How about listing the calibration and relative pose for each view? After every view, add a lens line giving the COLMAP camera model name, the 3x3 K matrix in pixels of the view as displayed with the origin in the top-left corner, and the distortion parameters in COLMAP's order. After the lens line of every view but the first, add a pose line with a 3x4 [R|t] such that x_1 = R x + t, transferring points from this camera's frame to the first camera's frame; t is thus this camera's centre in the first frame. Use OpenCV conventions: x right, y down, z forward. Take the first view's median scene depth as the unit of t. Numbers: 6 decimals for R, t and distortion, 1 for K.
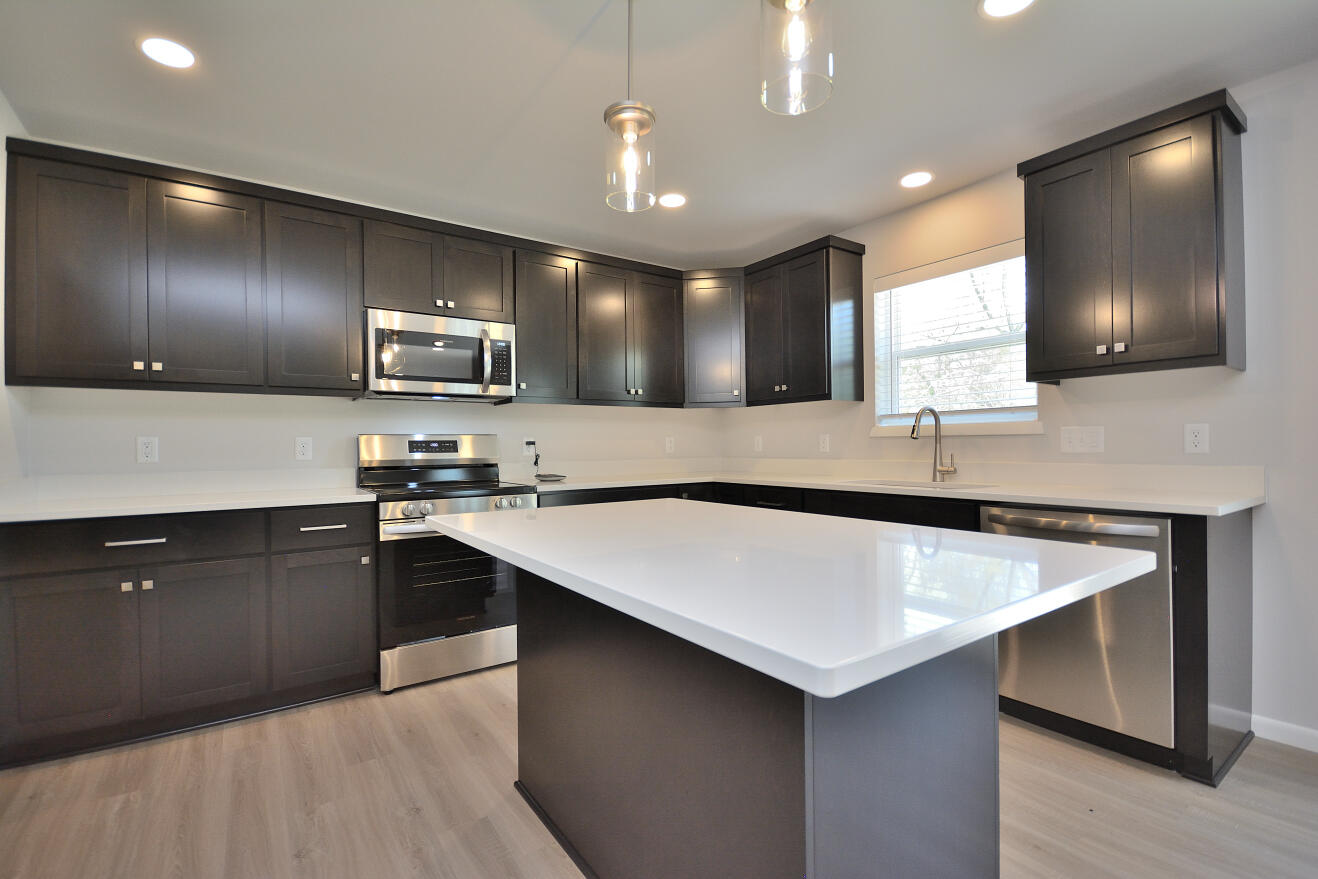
lens RADIAL K [[584.0, 0, 666.9], [0, 584.0, 445.0], [0, 0, 1]] dist [0.016916, 0.000545]
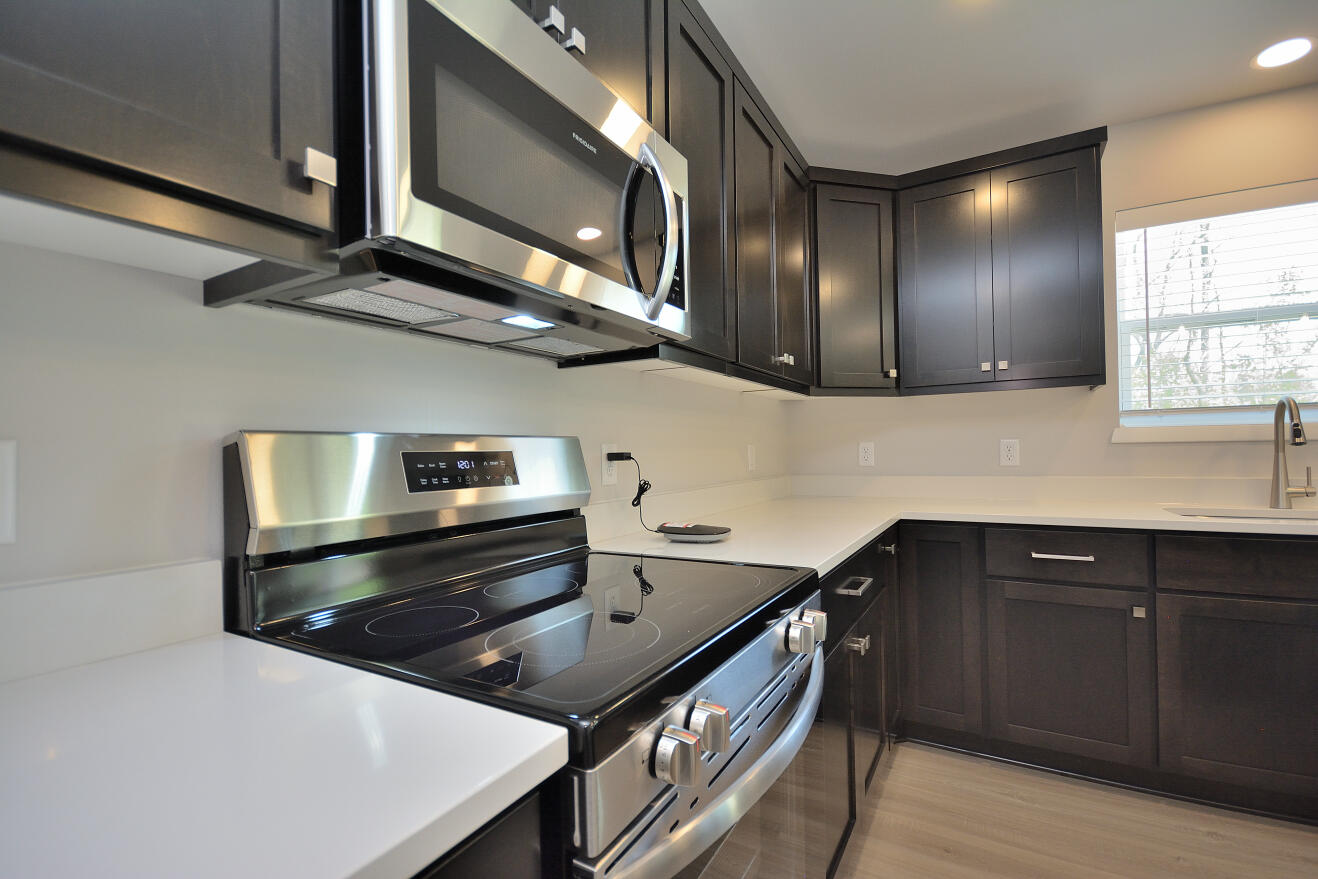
lens RADIAL K [[584.0, 0, 666.9], [0, 584.0, 445.0], [0, 0, 1]] dist [0.016916, 0.000545]
pose [[0.906960, 0.000066, 0.421216, -0.451480], [0.008285, 0.999804, -0.017996, -0.004527], [-0.421135, 0.019811, 0.906782, 0.666480]]
